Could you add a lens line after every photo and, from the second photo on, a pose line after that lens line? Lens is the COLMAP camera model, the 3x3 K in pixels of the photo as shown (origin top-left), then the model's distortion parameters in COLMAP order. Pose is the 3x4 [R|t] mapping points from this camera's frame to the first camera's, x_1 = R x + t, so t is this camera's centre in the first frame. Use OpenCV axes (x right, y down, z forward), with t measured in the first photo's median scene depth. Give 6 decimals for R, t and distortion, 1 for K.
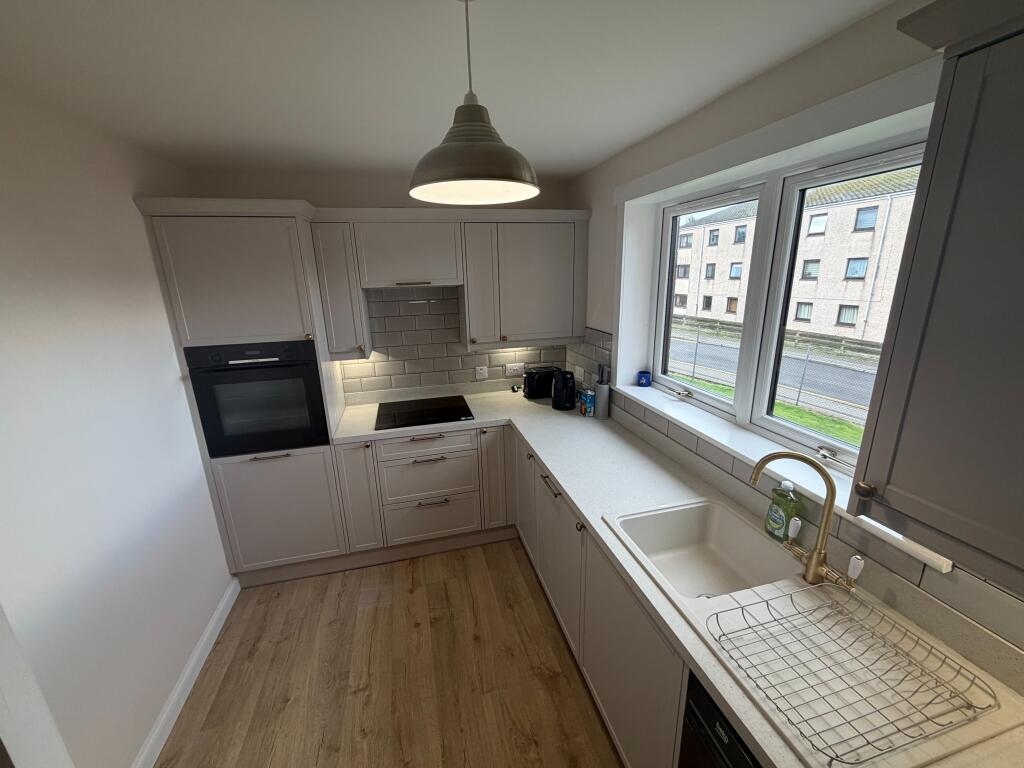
lens RADIAL K [[410.8, 0, 510.3], [0, 410.8, 381.8], [0, 0, 1]] dist [-0.000031, -0.000138]
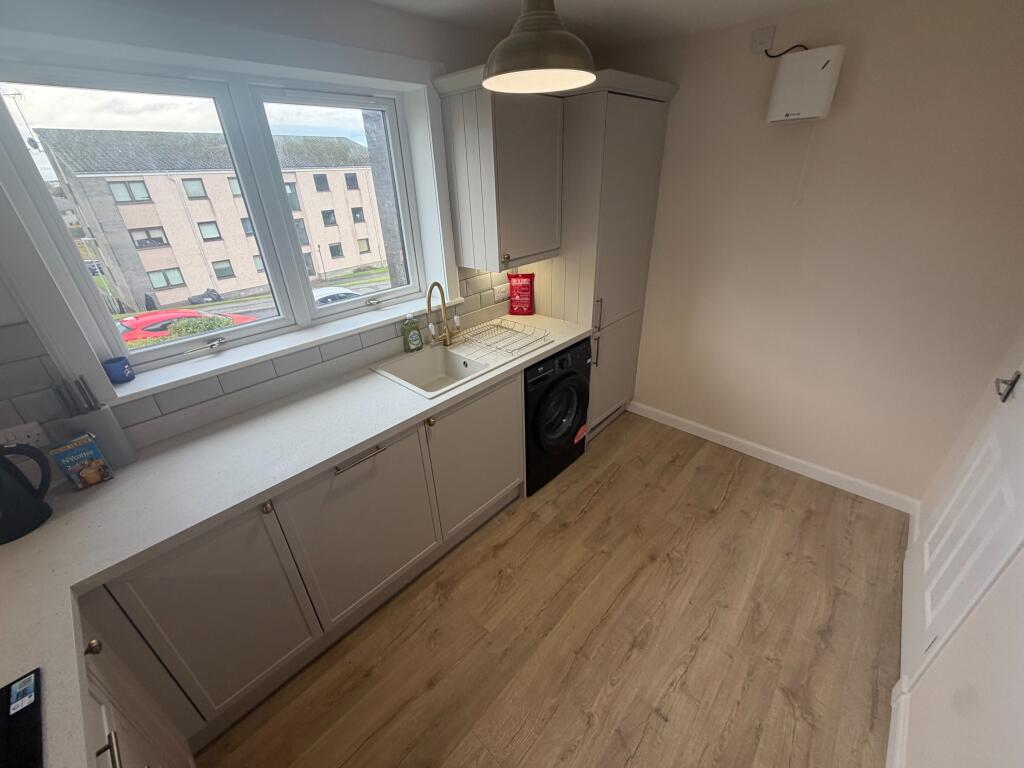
lens RADIAL K [[410.8, 0, 510.3], [0, 410.8, 381.8], [0, 0, 1]] dist [-0.000031, -0.000138]
pose [[-0.541839, -0.336547, 0.770160, -0.663126], [0.270749, 0.797593, 0.539018, -0.231670], [-0.795679, 0.500581, -0.341047, 1.017650]]
